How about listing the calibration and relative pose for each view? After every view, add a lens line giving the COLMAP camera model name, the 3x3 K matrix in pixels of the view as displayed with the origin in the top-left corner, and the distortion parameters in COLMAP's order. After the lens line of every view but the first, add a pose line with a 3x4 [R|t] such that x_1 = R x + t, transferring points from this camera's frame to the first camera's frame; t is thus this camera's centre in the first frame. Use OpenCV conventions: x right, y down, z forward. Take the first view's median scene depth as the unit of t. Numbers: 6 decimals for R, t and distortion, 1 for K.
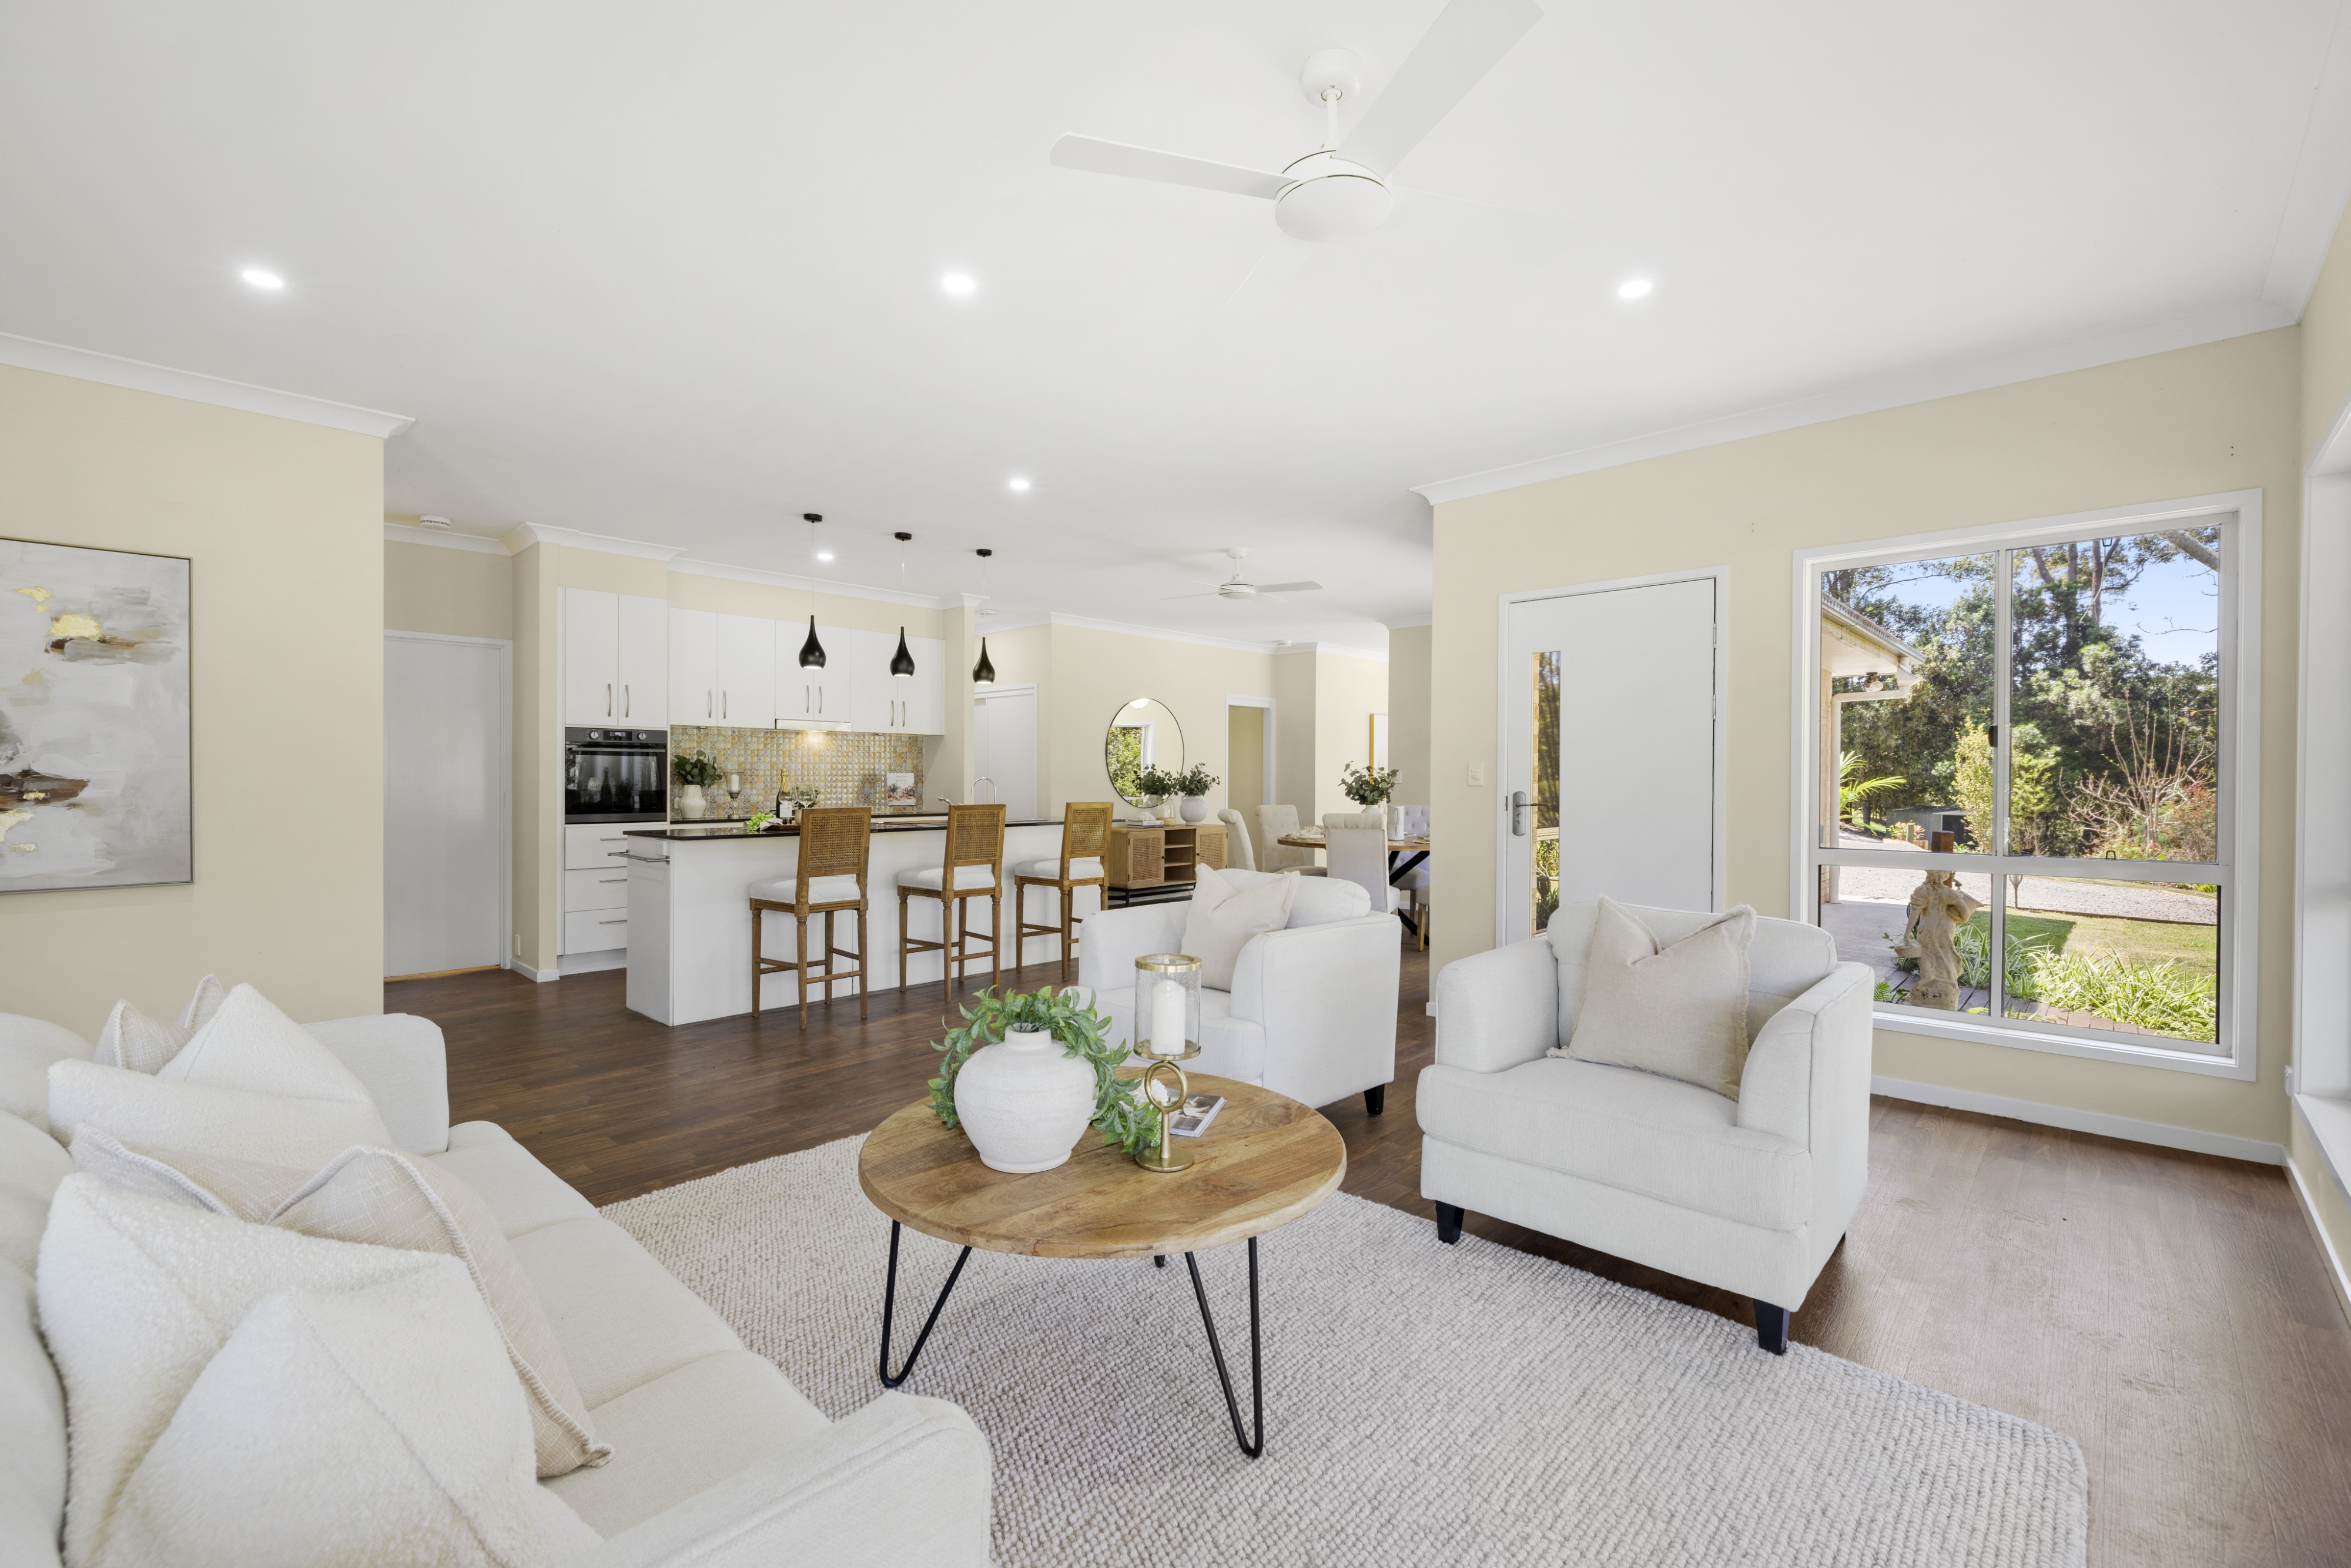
lens RADIAL K [[994.3, 0, 1195.4], [0, 994.3, 742.4], [0, 0, 1]] dist [-0.001742, -0.000080]
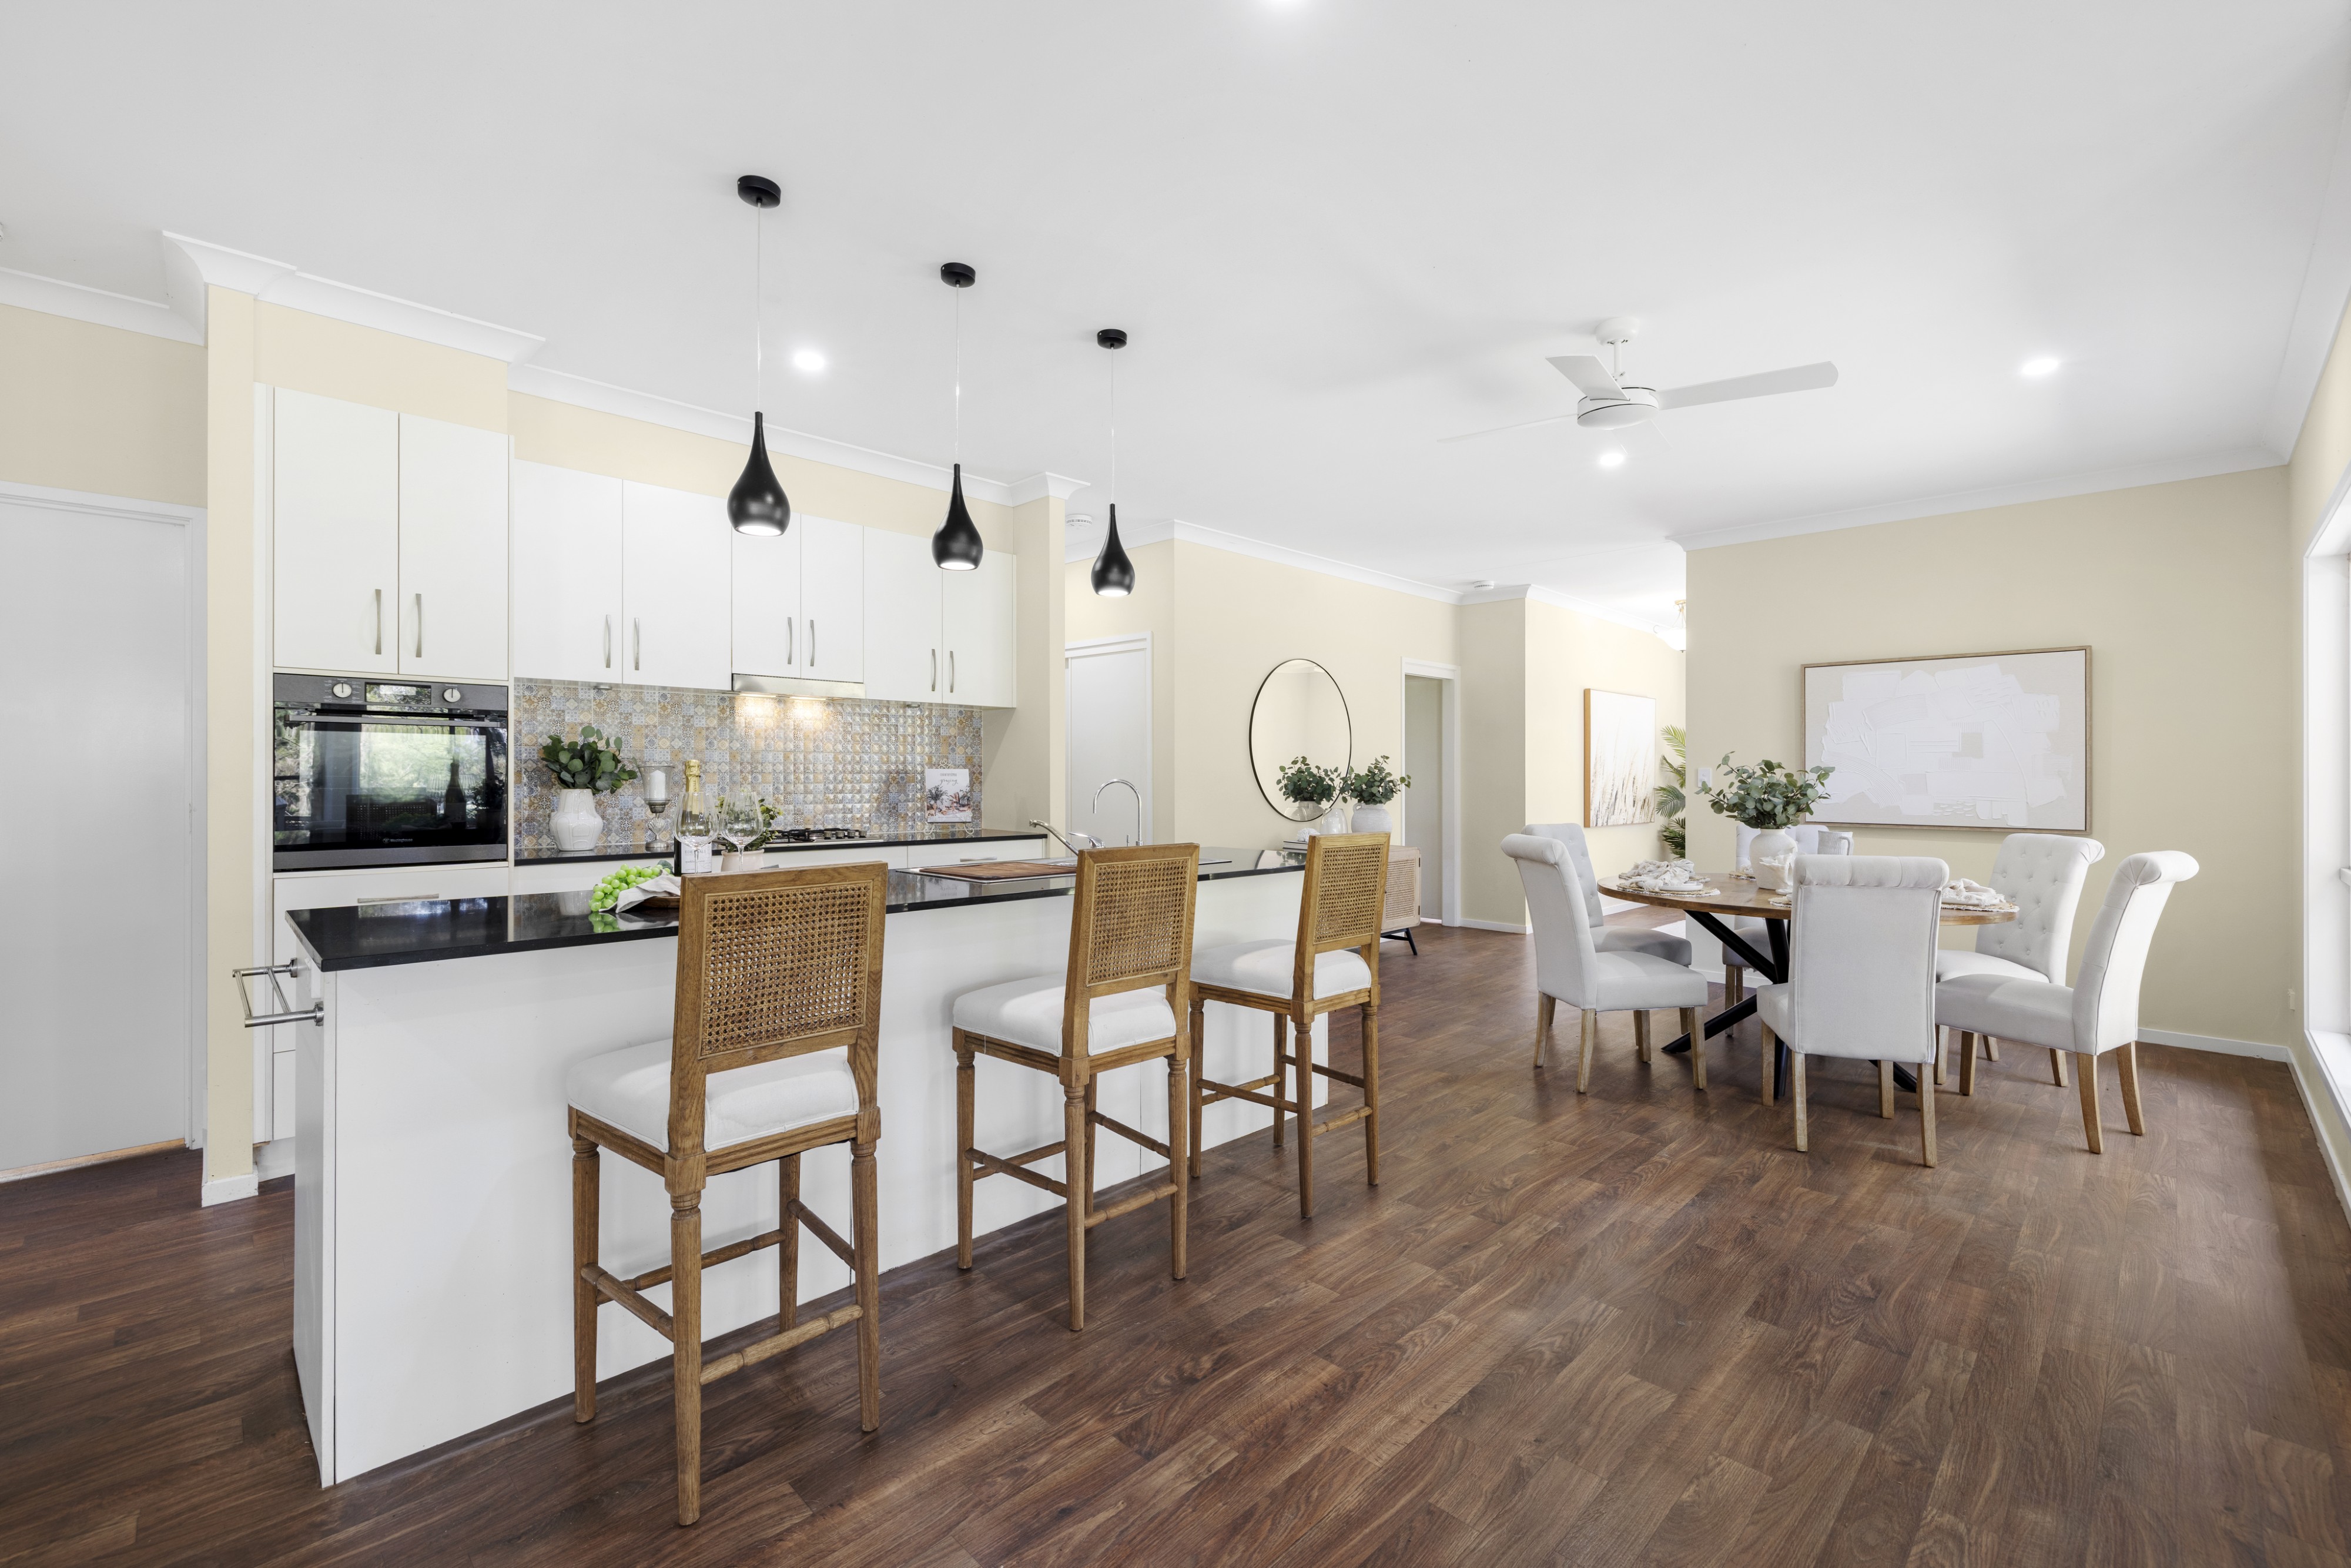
lens RADIAL K [[994.3, 0, 1178.0], [0, 994.3, 765.6], [0, 0, 1]] dist [-0.001742, -0.000080]
pose [[0.998771, 0.003796, -0.049425, -0.160040], [-0.002410, 0.999603, 0.028059, 0.014709], [0.049512, -0.027906, 0.998384, 0.509896]]
